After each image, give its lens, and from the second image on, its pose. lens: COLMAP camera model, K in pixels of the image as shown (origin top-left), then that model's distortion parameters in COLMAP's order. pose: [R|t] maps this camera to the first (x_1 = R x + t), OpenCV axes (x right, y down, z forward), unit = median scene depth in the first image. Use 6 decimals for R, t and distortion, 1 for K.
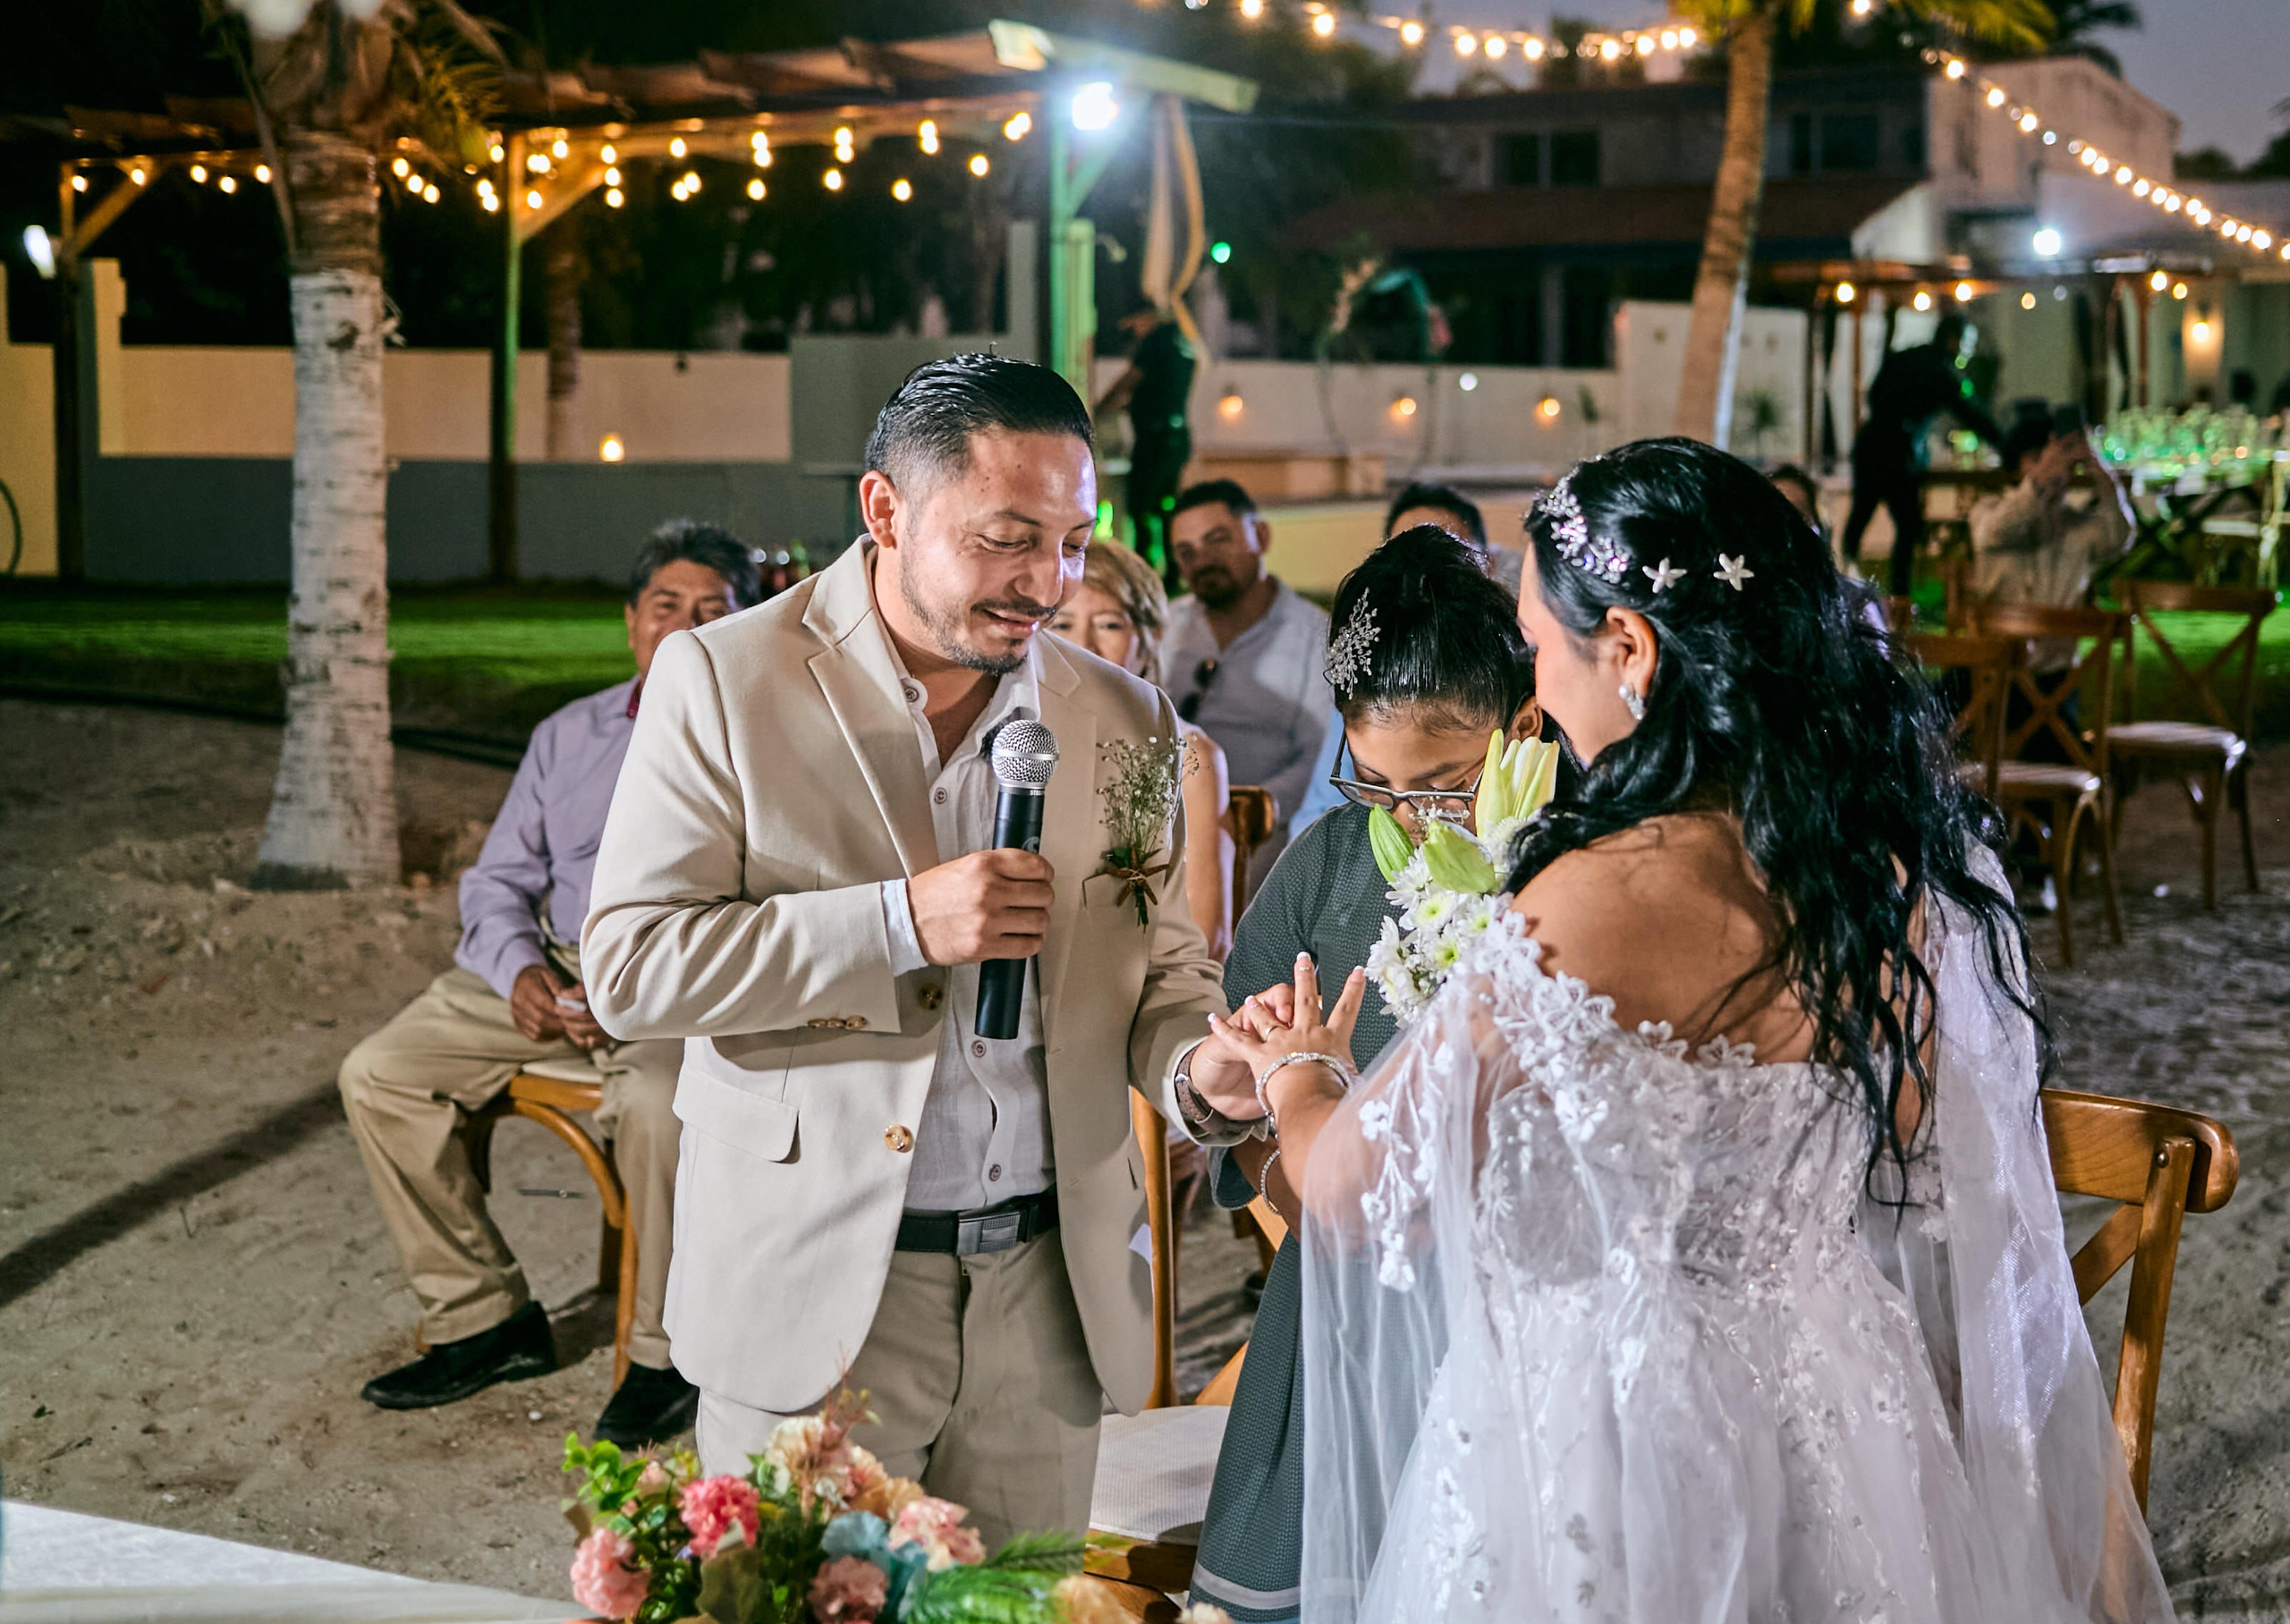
lens RADIAL K [[3225.2, 0, 1346.5], [0, 3225.2, 707.9], [0, 0, 1]] dist [-0.044273, 0.068928]
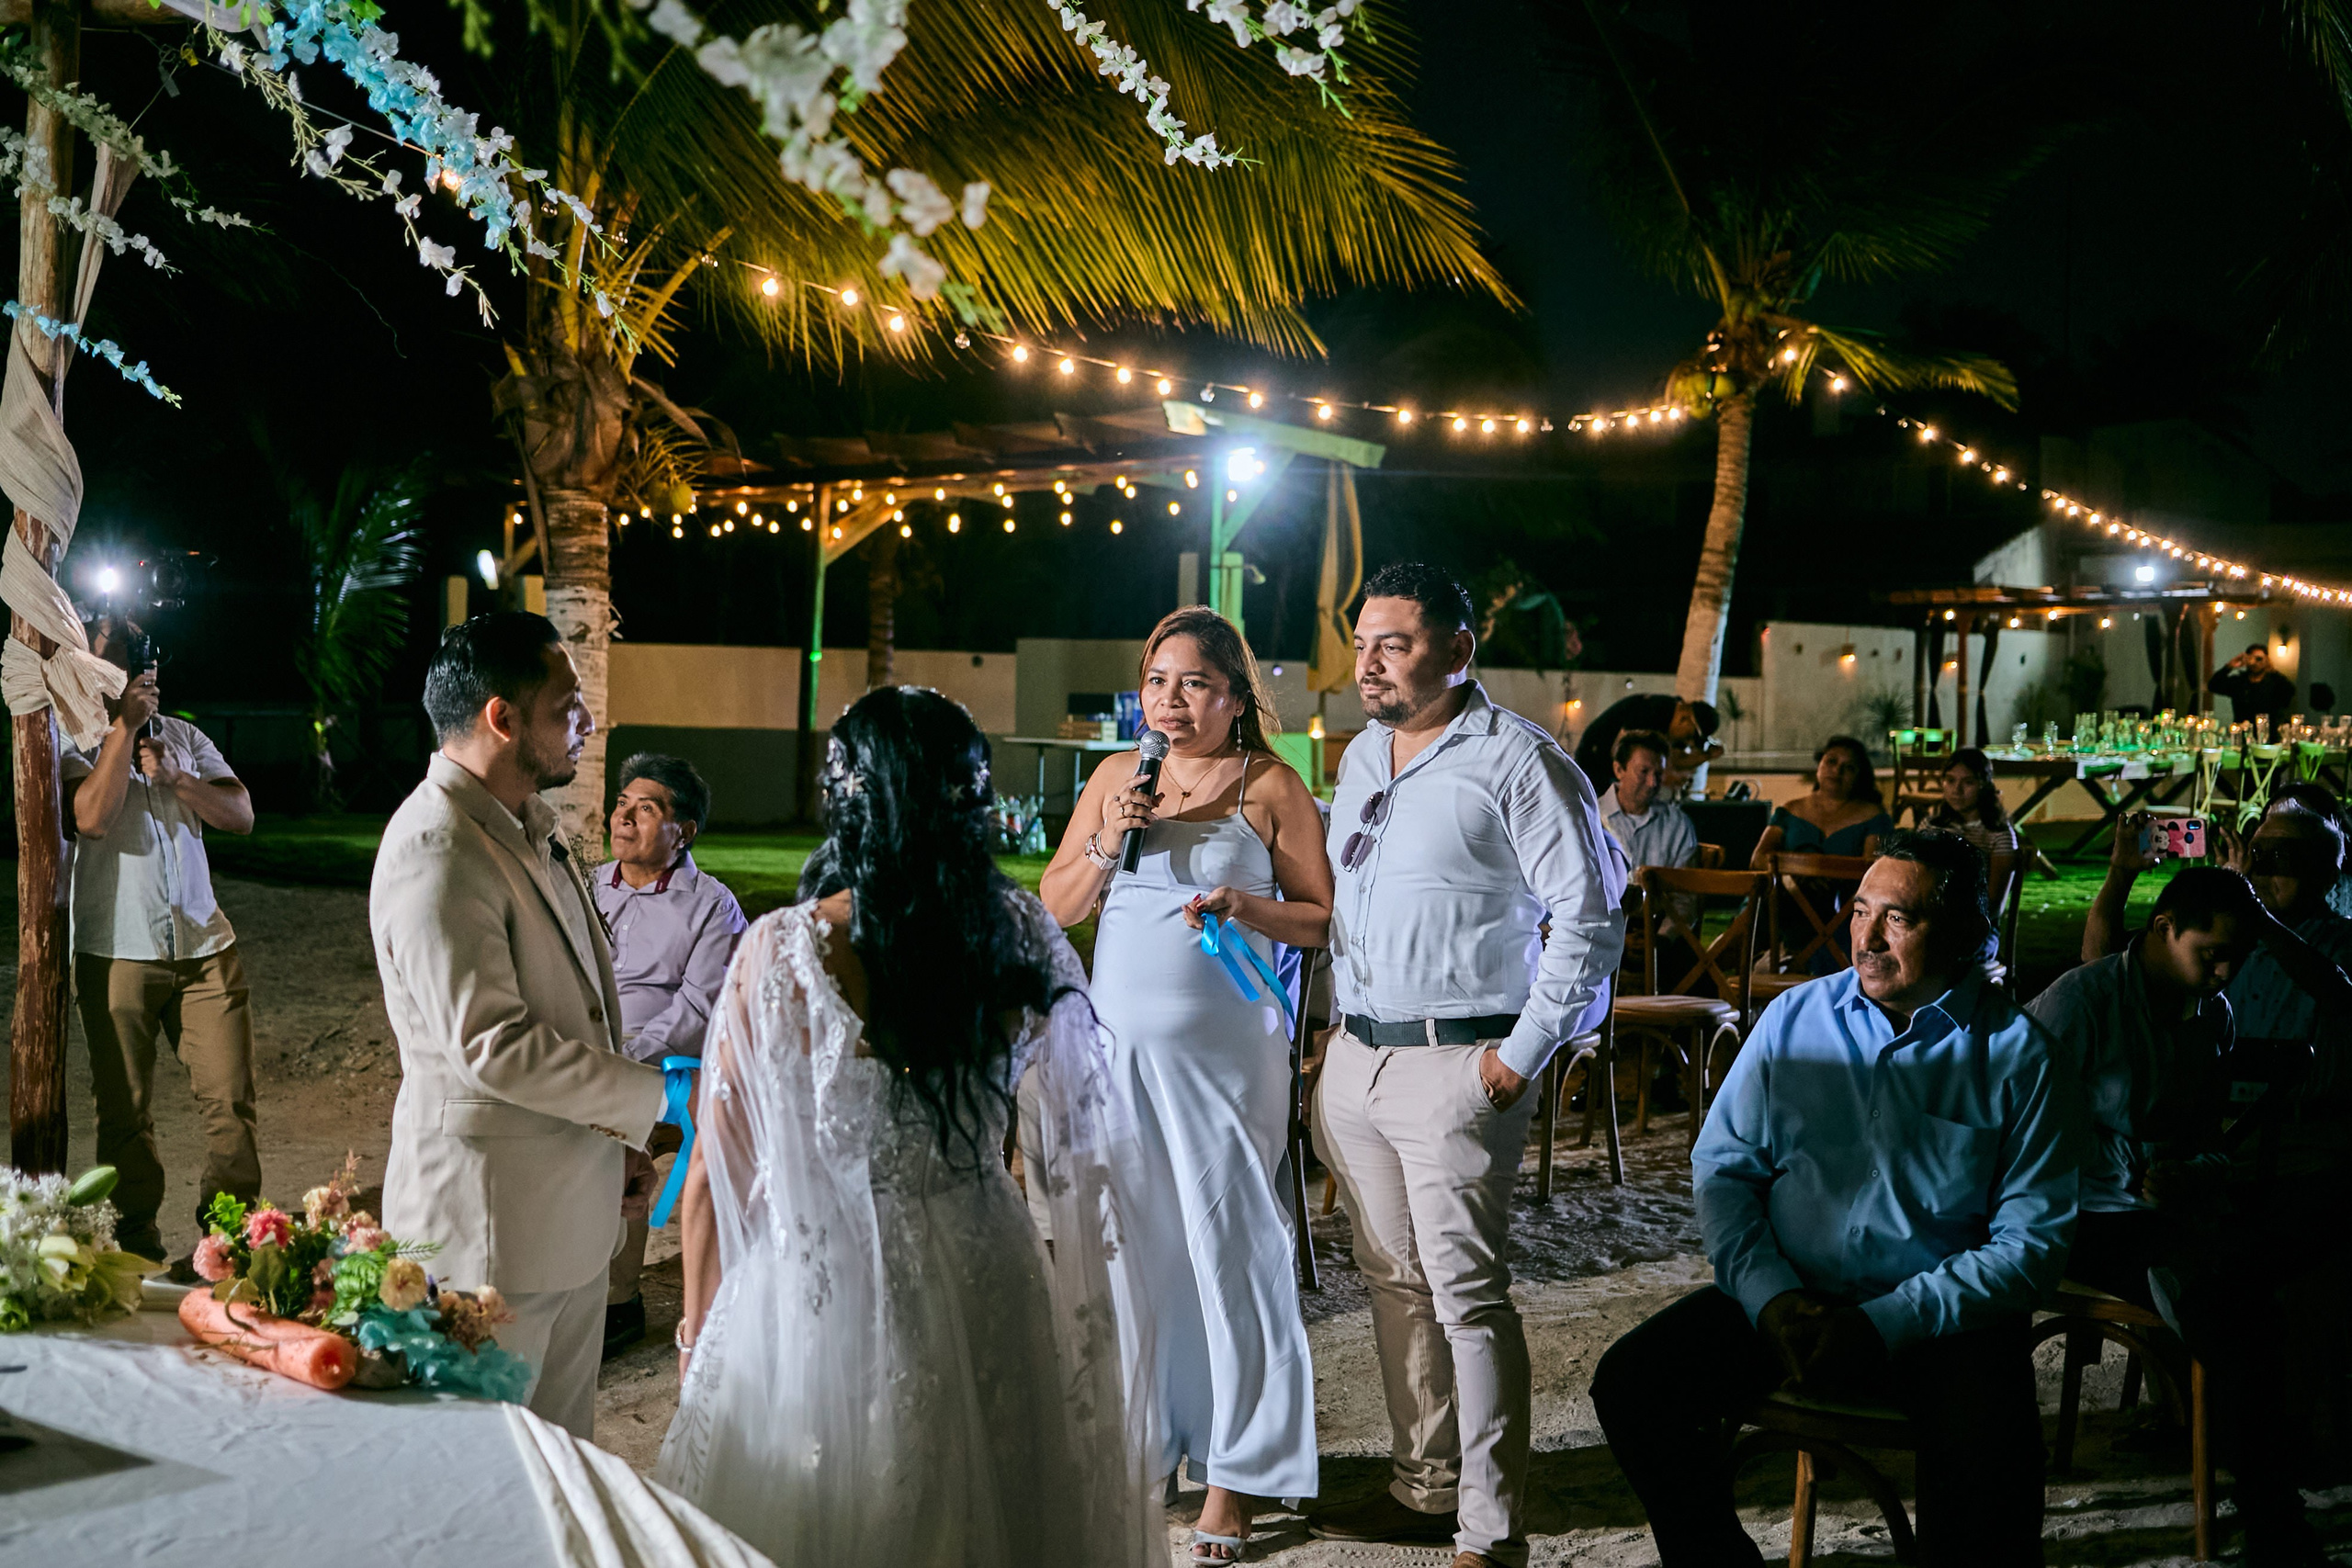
lens RADIAL K [[2744.9, 0, 1176.0], [0, 2744.9, 784.0], [0, 0, 1]] dist [-0.071408, -0.060685]
pose [[0.984655, 0.020198, -0.173340, 0.146543], [-0.031301, 0.997612, -0.061559, 0.015594], [0.171682, 0.066041, 0.982936, -0.125452]]
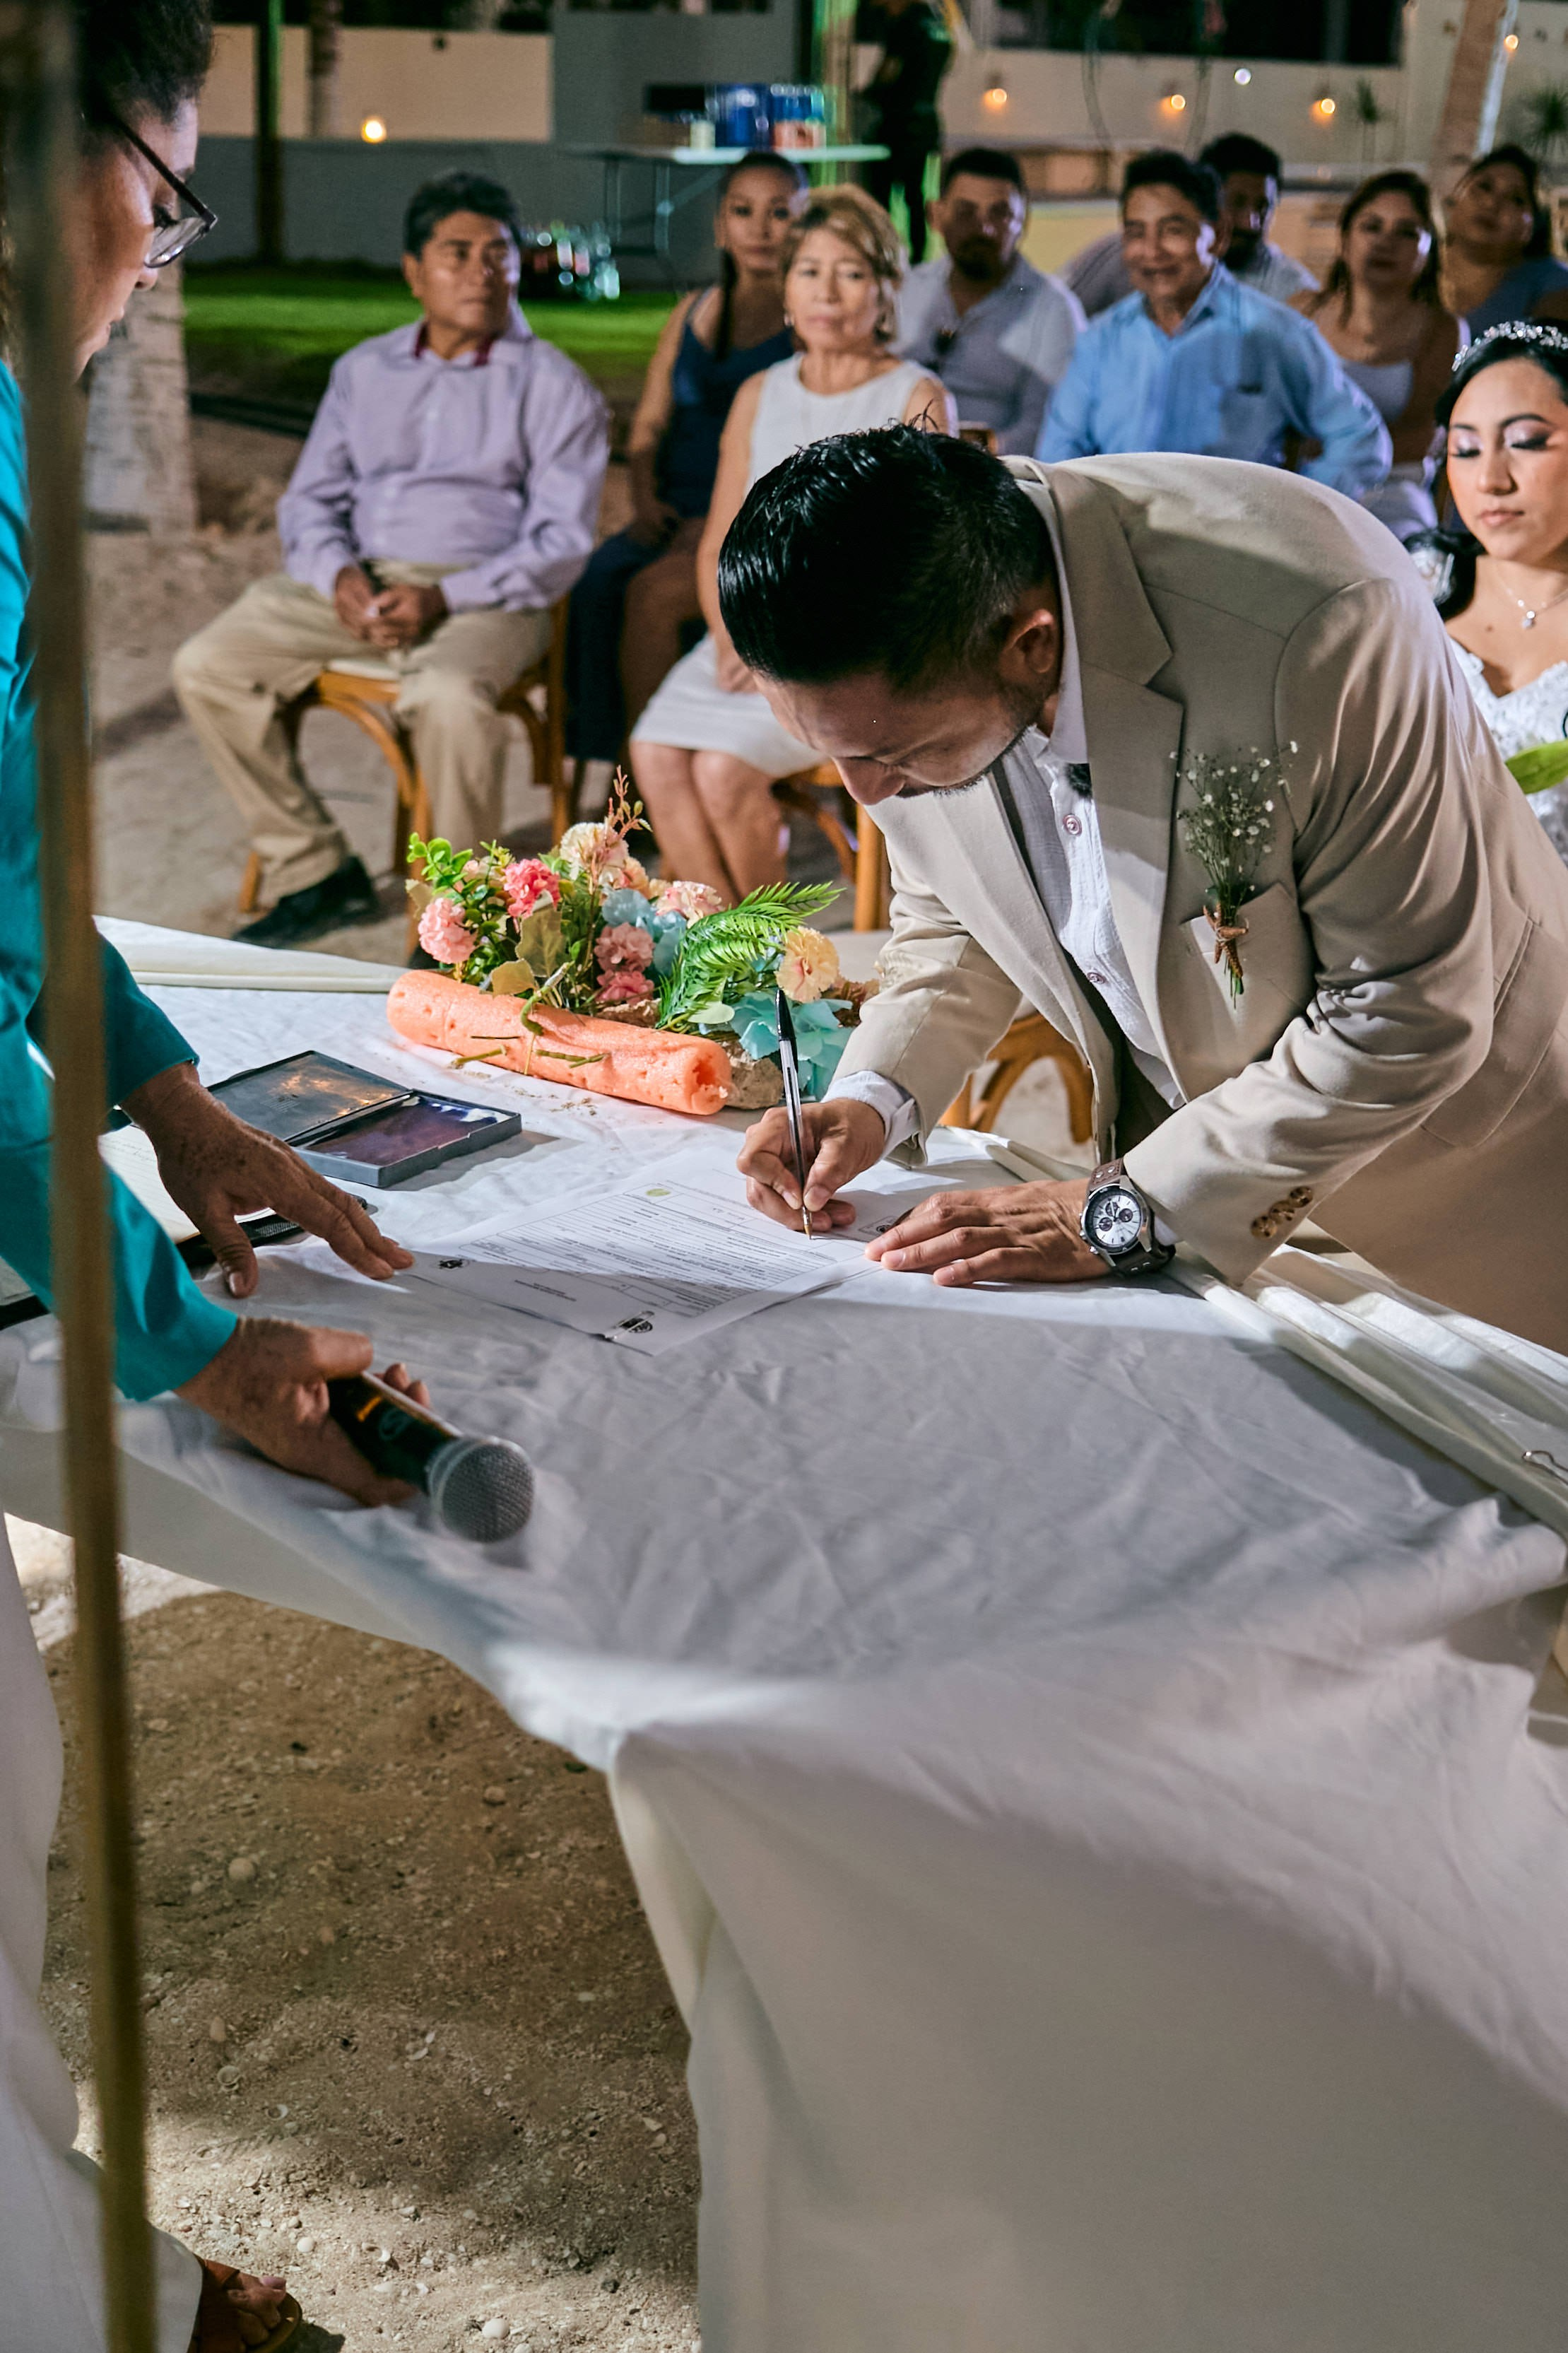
lens RADIAL K [[3219.6, 0, 784.0], [0, 3219.6, 1176.5], [0, 0, 1]] dist [-0.007013, -0.038077]
pose [[0.995003, 0.043355, -0.089943, 0.008419], [-0.021875, 0.973579, 0.227302, 0.014627], [0.097421, -0.224199, 0.969662, -0.074409]]
